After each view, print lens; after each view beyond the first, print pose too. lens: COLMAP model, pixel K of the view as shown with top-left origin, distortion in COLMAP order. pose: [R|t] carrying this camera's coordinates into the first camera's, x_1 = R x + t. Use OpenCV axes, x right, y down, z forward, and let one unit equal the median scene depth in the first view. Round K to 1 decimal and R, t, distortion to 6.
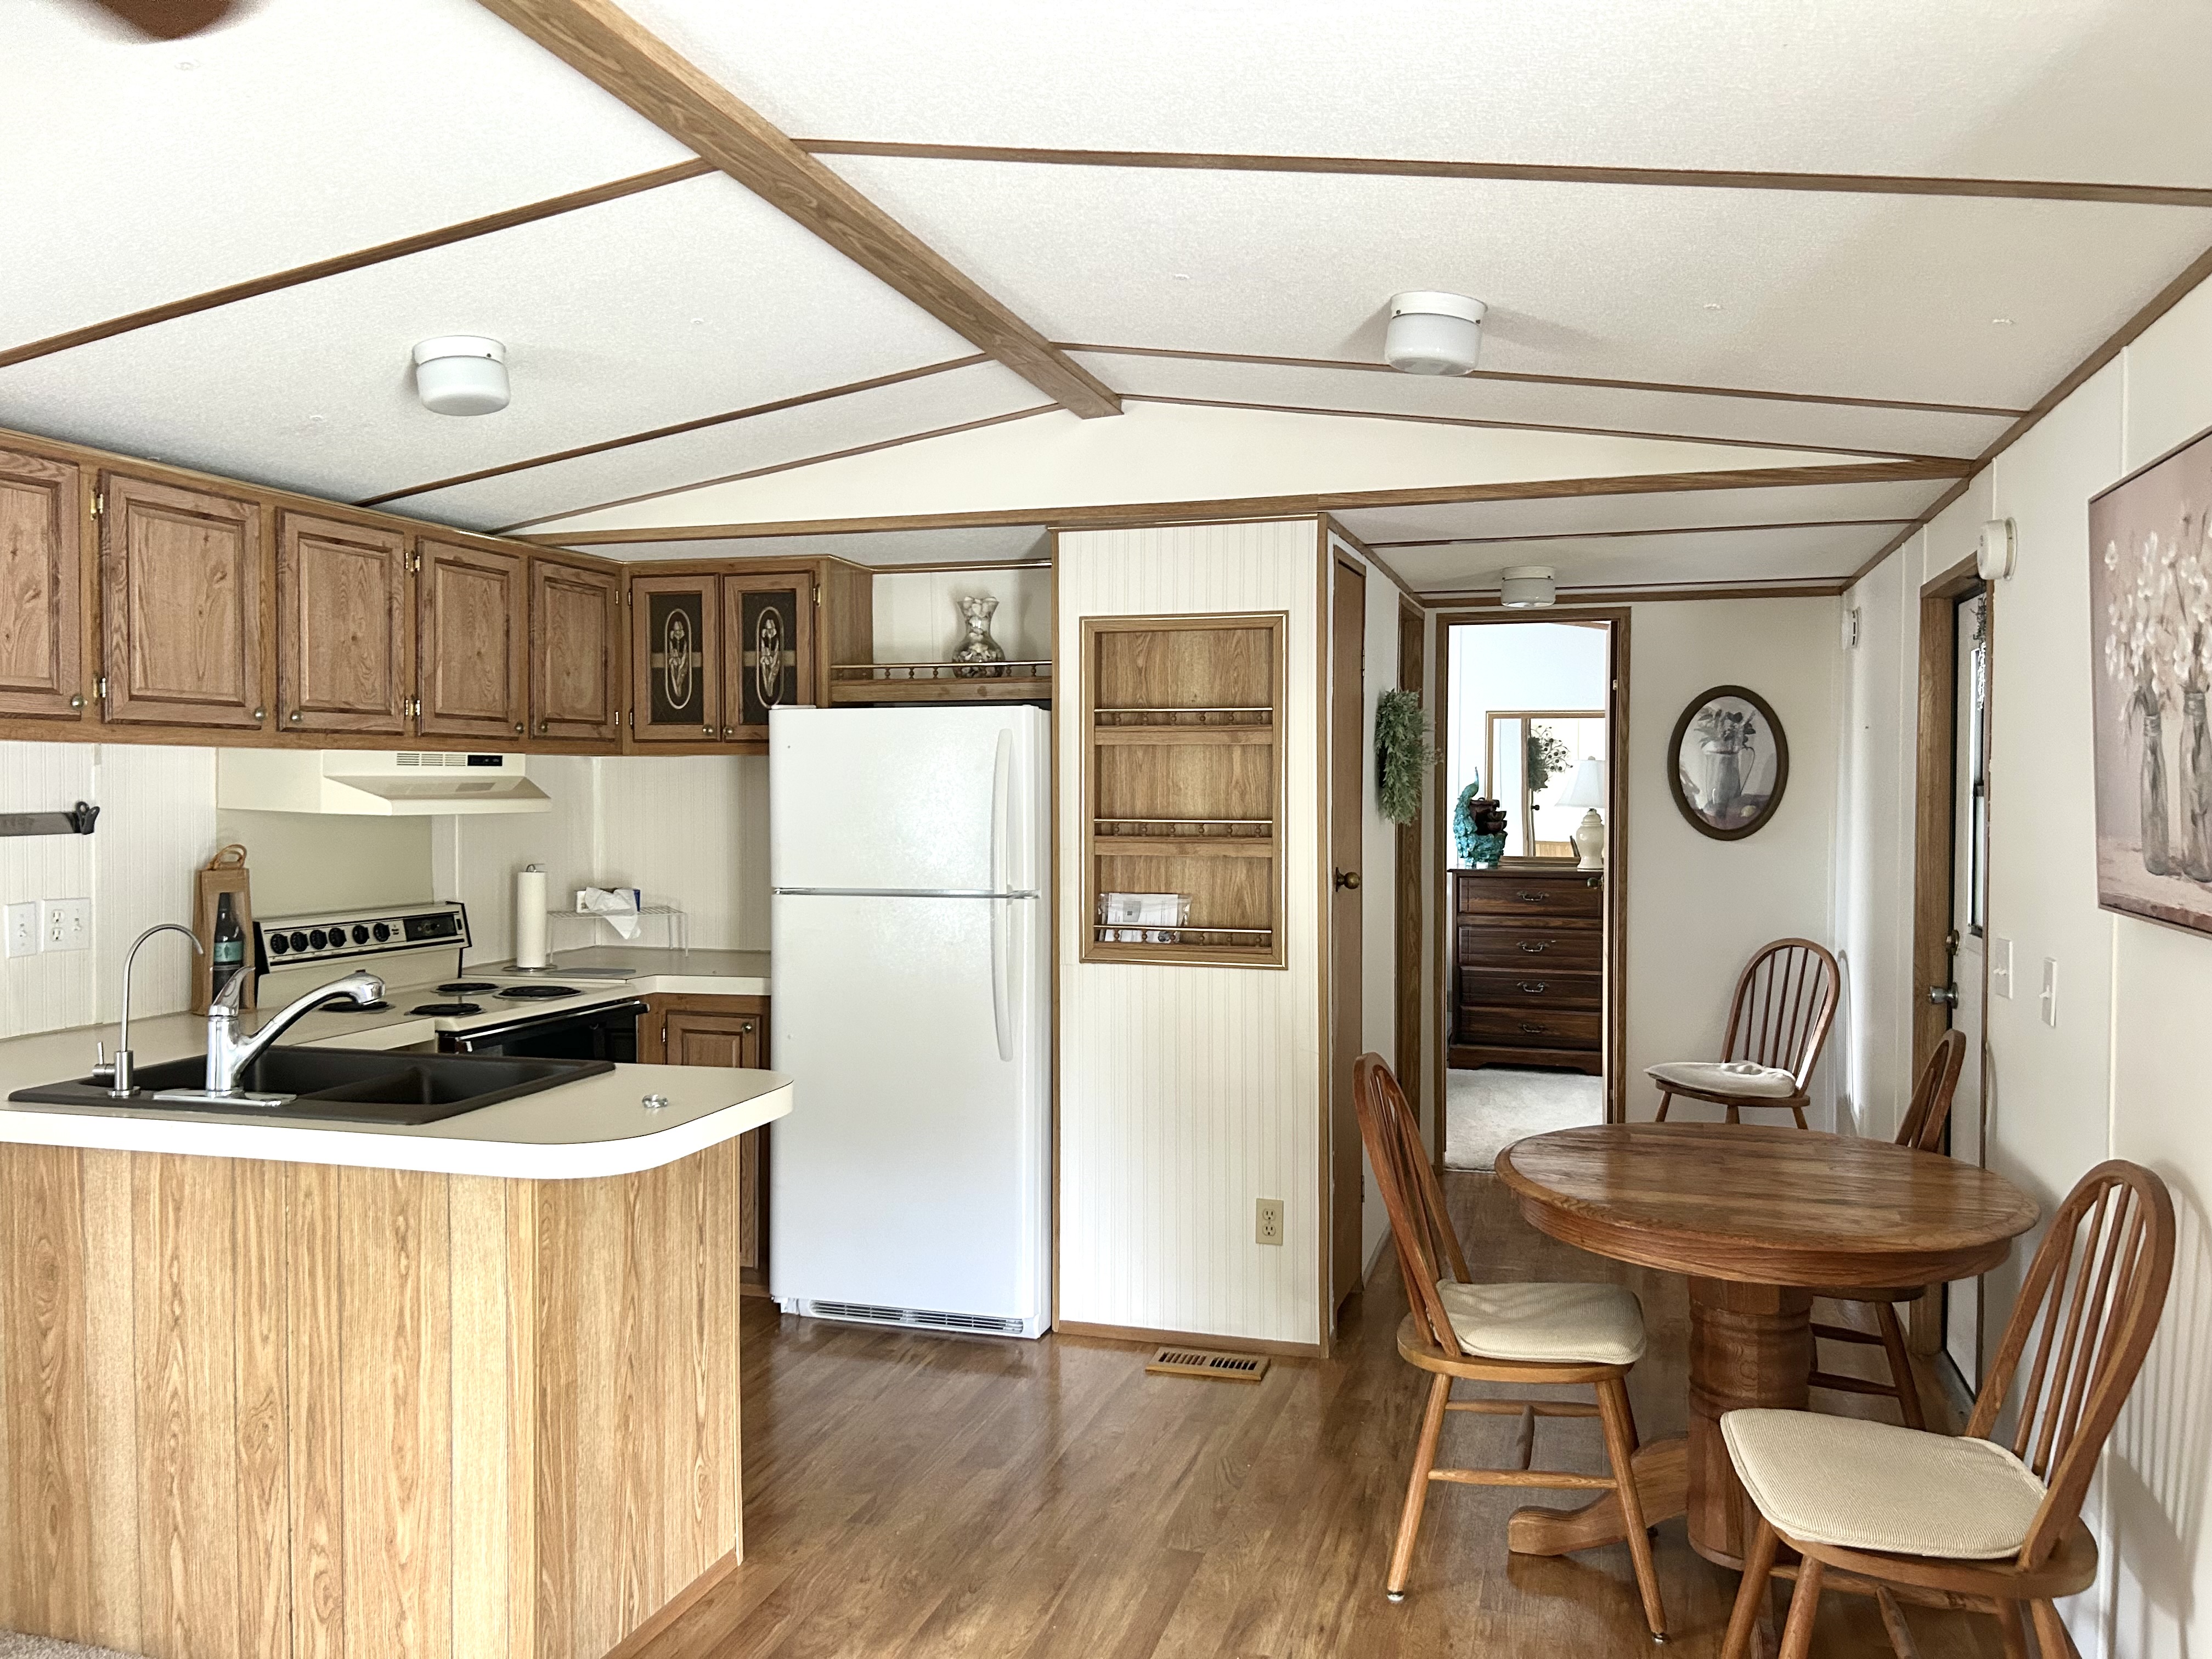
lens RADIAL K [[1655.2, 0, 1106.0], [0, 1655.2, 829.5], [0, 0, 1]] dist [0.067439, -0.070566]
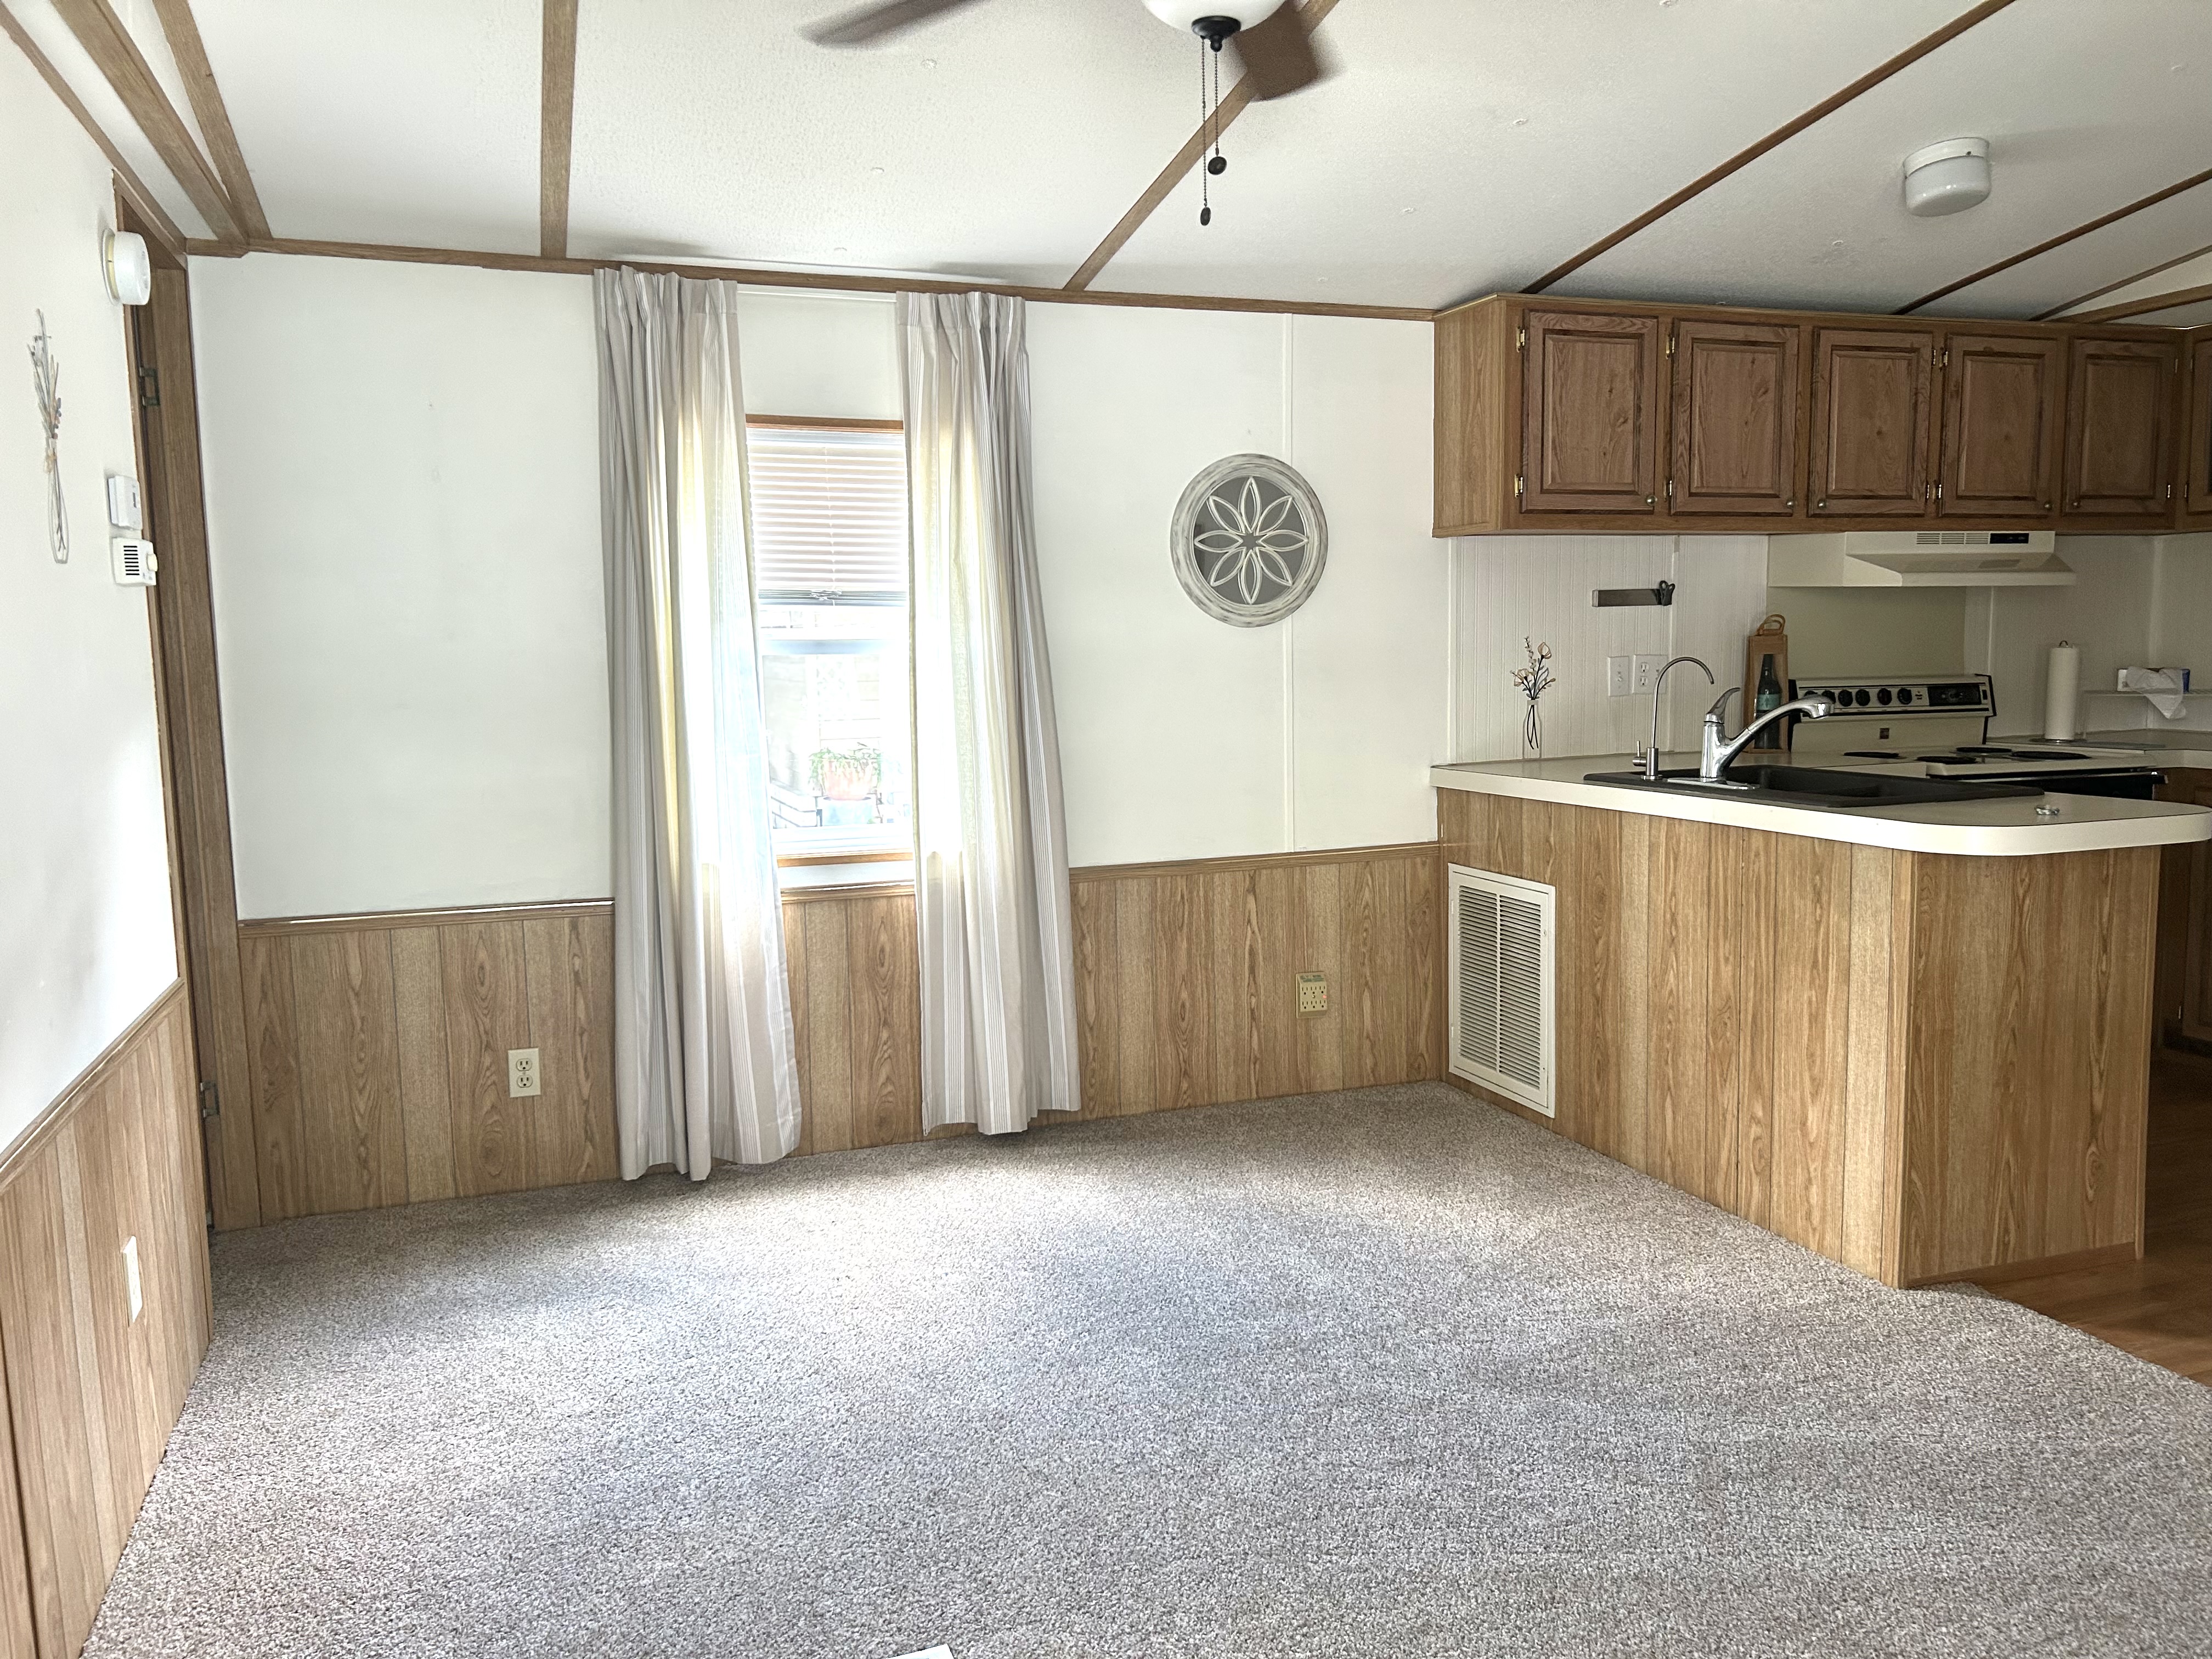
lens RADIAL K [[1663.9, 0, 1106.0], [0, 1663.9, 829.5], [0, 0, 1]] dist [-0.003348, 0.001378]
pose [[0.590499, 0.077907, -0.803269, 0.225759], [-0.000640, 0.995375, 0.096068, 0.061458], [0.807038, -0.056214, 0.587818, -0.148882]]
